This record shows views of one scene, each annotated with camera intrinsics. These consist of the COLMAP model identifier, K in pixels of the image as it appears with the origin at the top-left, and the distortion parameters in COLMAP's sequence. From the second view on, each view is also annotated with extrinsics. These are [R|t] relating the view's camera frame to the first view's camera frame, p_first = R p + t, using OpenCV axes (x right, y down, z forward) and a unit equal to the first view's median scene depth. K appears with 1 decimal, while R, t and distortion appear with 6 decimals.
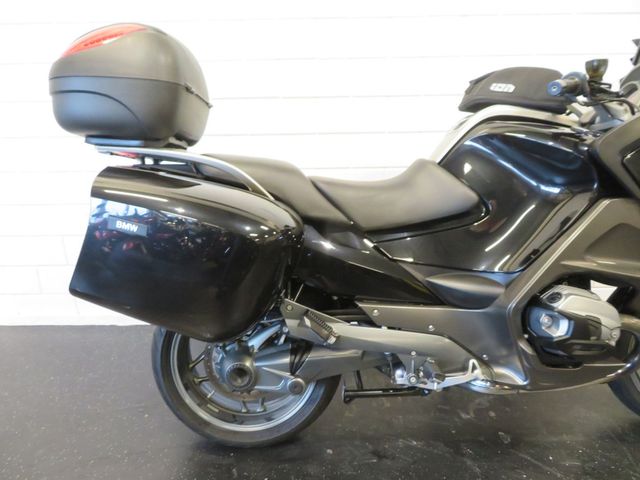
lens RADIAL K [[458.9, 0, 319.1], [0, 458.9, 237.5], [0, 0, 1]] dist [-0.011811, 0.004703]
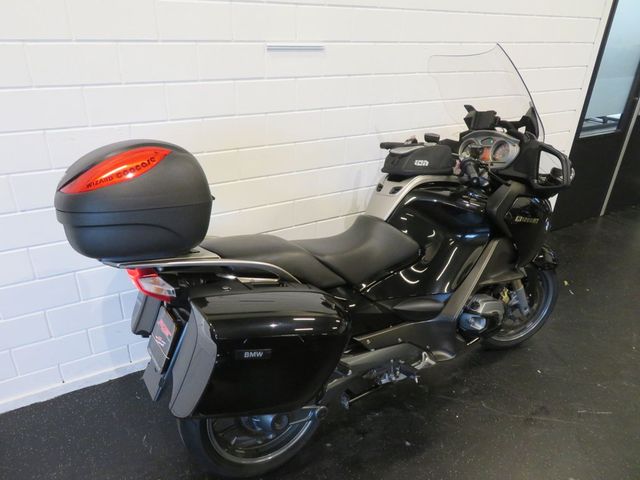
lens RADIAL K [[458.9, 0, 322.1], [0, 458.9, 234.0], [0, 0, 1]] dist [-0.011811, 0.004703]
pose [[0.856429, -0.179796, 0.483945, -0.584266], [0.117574, 0.980690, 0.156280, -0.371147], [-0.502699, -0.076944, 0.861031, -0.075356]]
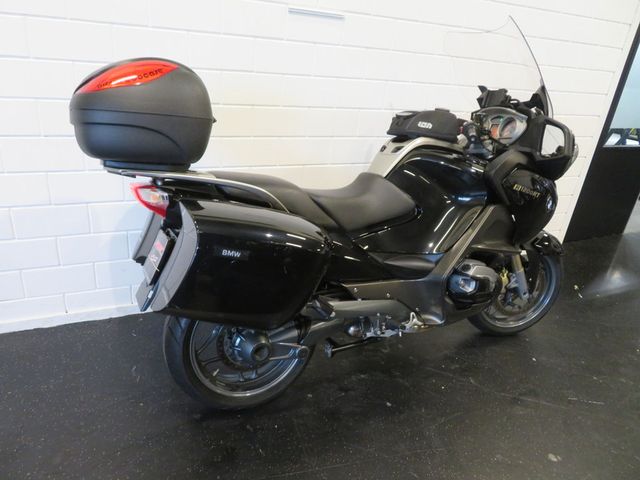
lens RADIAL K [[458.9, 0, 323.3], [0, 458.9, 236.5], [0, 0, 1]] dist [-0.011811, 0.004703]
pose [[0.895255, -0.077627, 0.438739, -0.549767], [0.031688, 0.993305, 0.111089, -0.150533], [-0.444425, -0.085550, 0.891722, -0.174917]]
